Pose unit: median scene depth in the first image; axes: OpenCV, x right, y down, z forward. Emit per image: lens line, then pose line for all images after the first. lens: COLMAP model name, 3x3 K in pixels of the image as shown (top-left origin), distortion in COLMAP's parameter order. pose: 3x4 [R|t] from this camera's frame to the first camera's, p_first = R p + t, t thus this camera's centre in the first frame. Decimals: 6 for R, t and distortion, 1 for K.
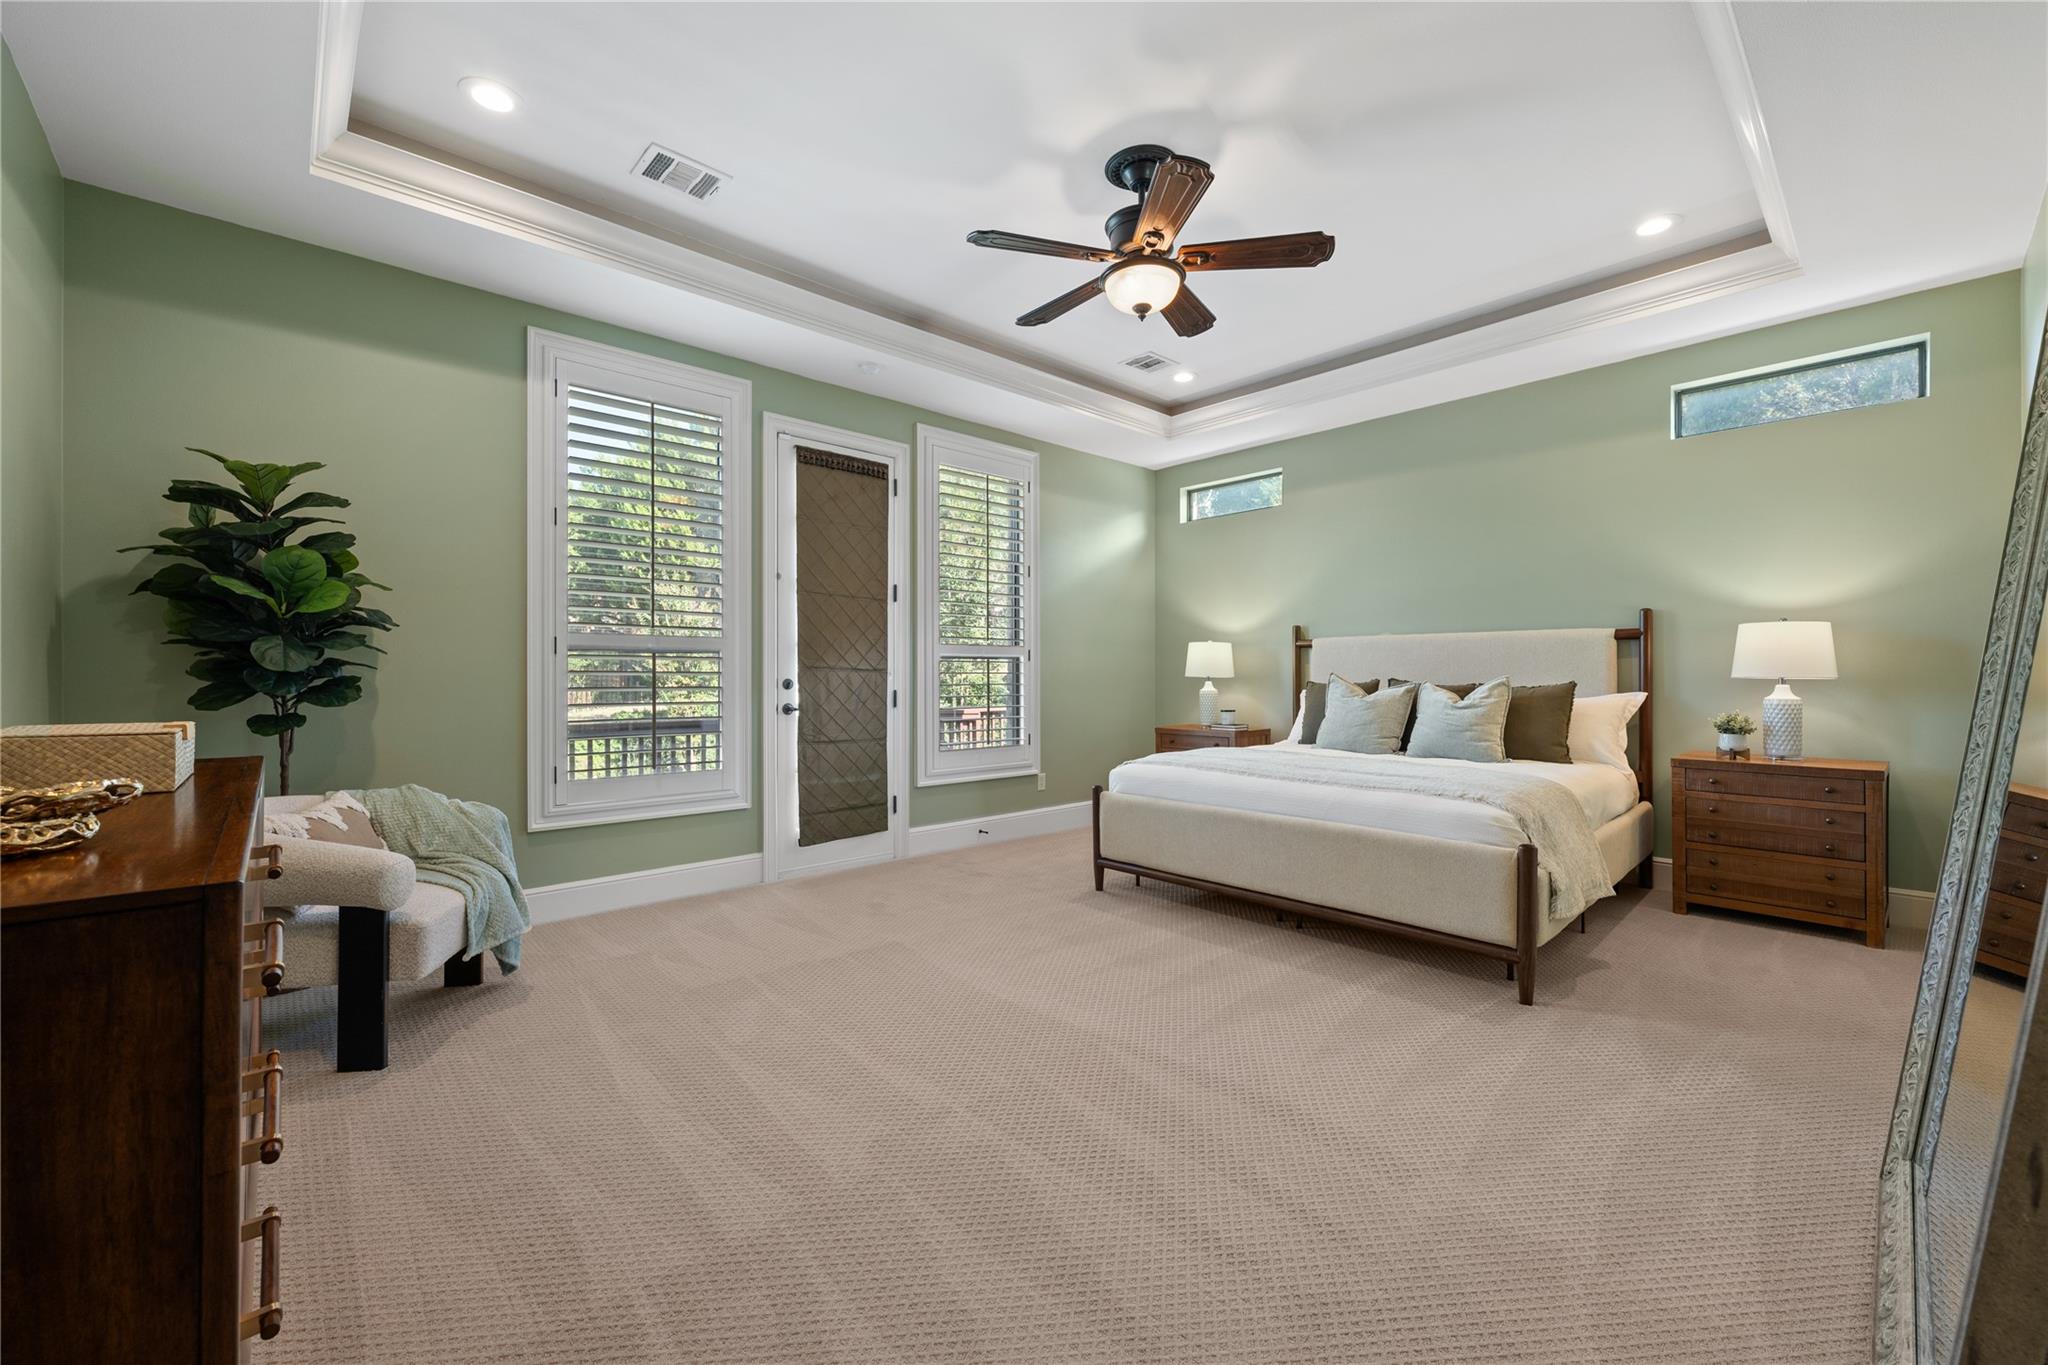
lens RADIAL K [[807.2, 0, 1015.4], [0, 807.2, 669.6], [0, 0, 1]] dist [-0.031788, 0.000009]
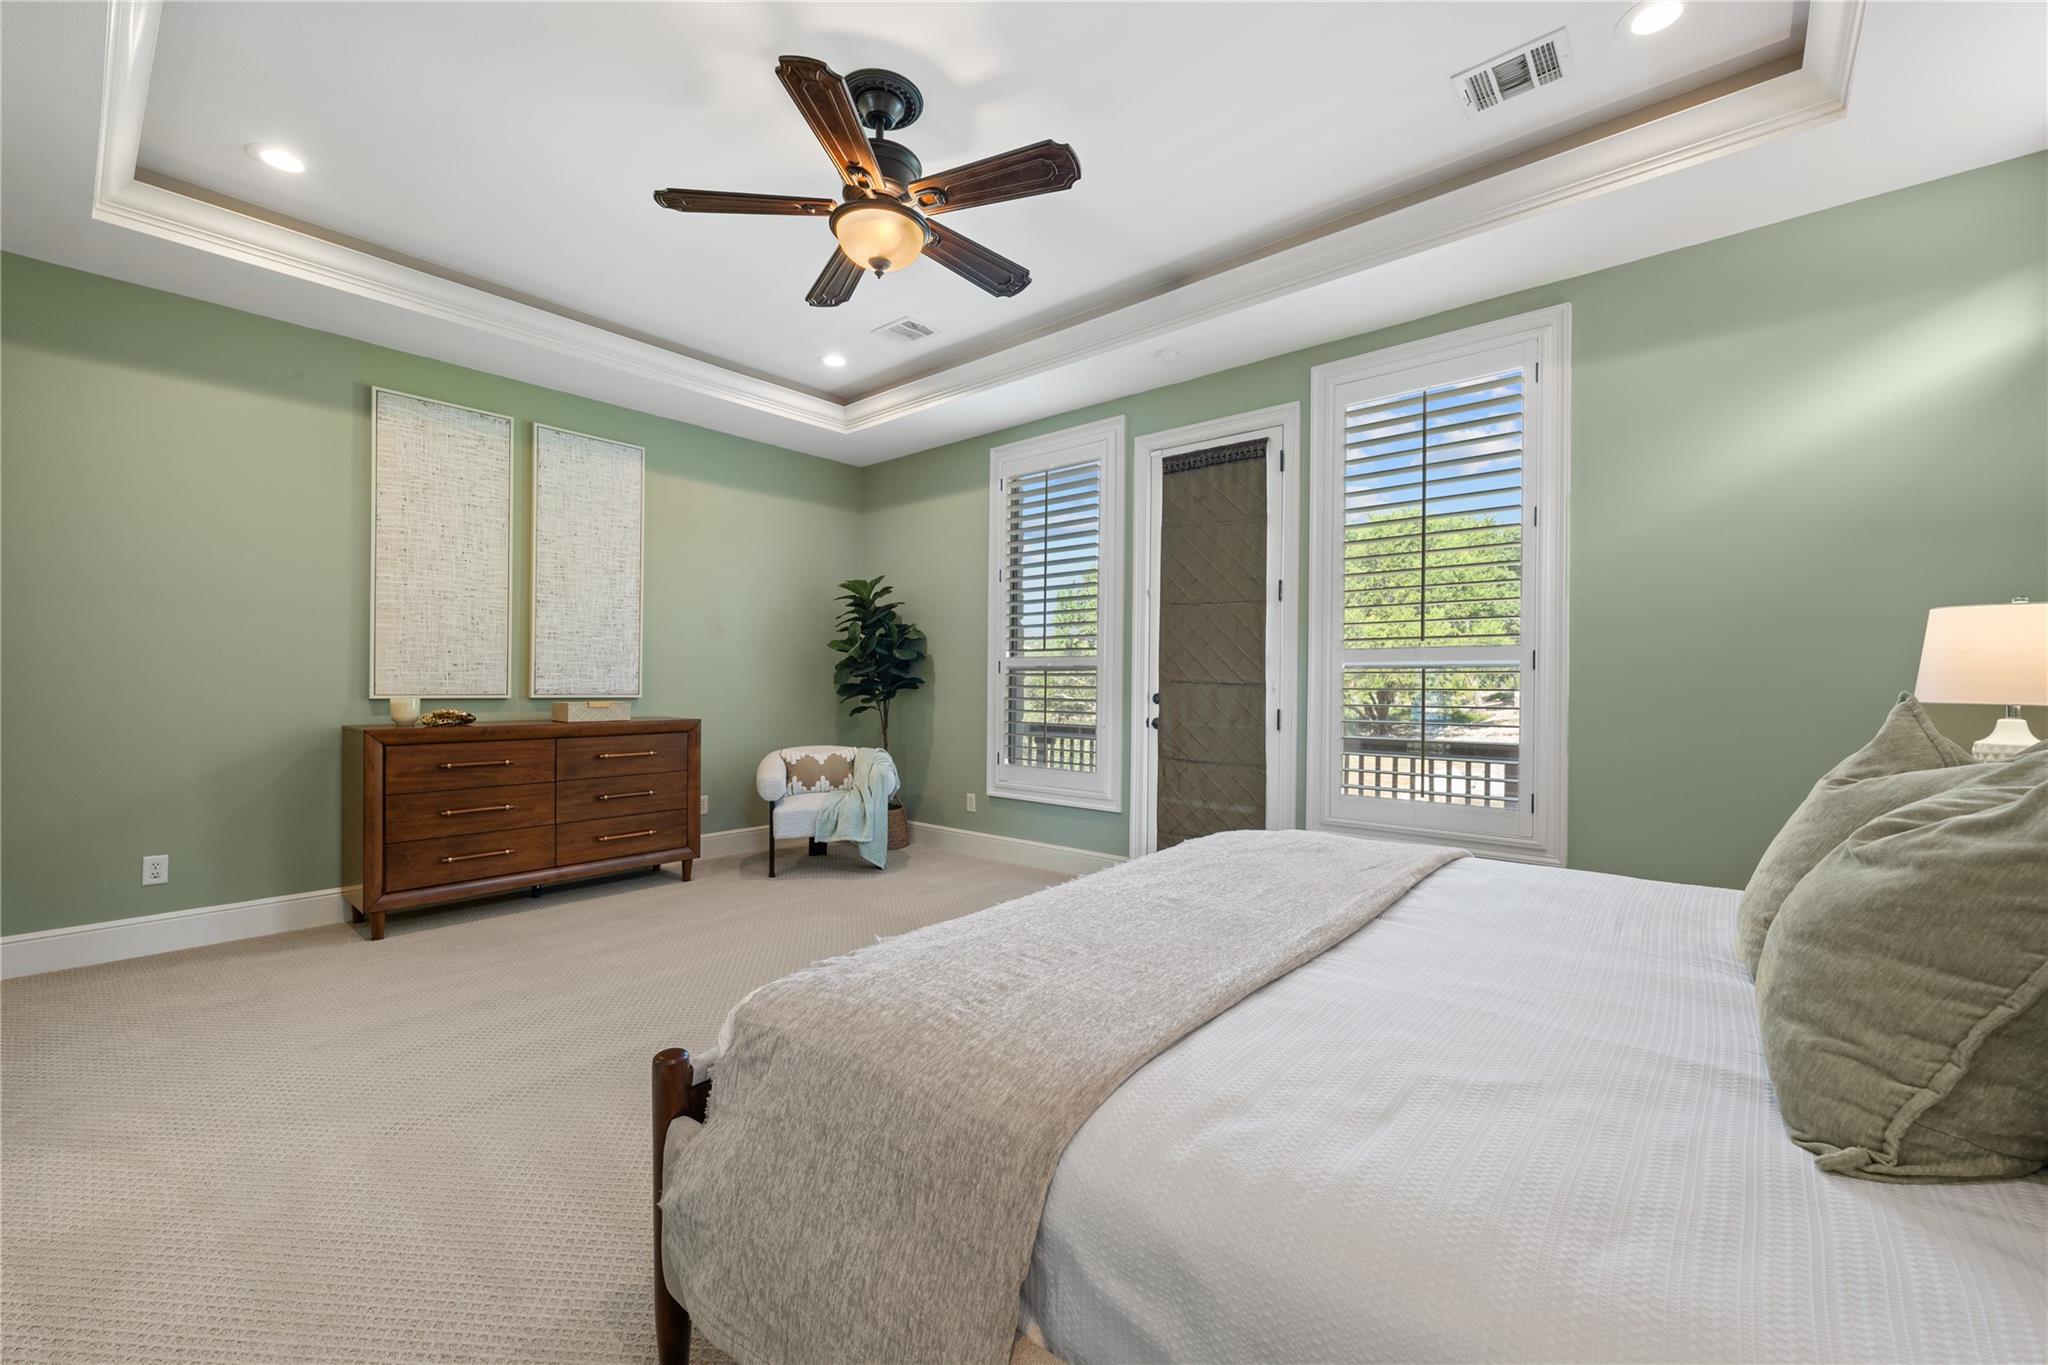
lens RADIAL K [[806.6, 0, 998.6], [0, 806.6, 683.2], [0, 0, 1]] dist [-0.001779, 0.000112]
pose [[0.117131, -0.006981, -0.993092, 0.671266], [-0.006747, 0.999947, -0.007825, 0.007725], [0.993094, 0.007617, 0.117077, 0.663615]]
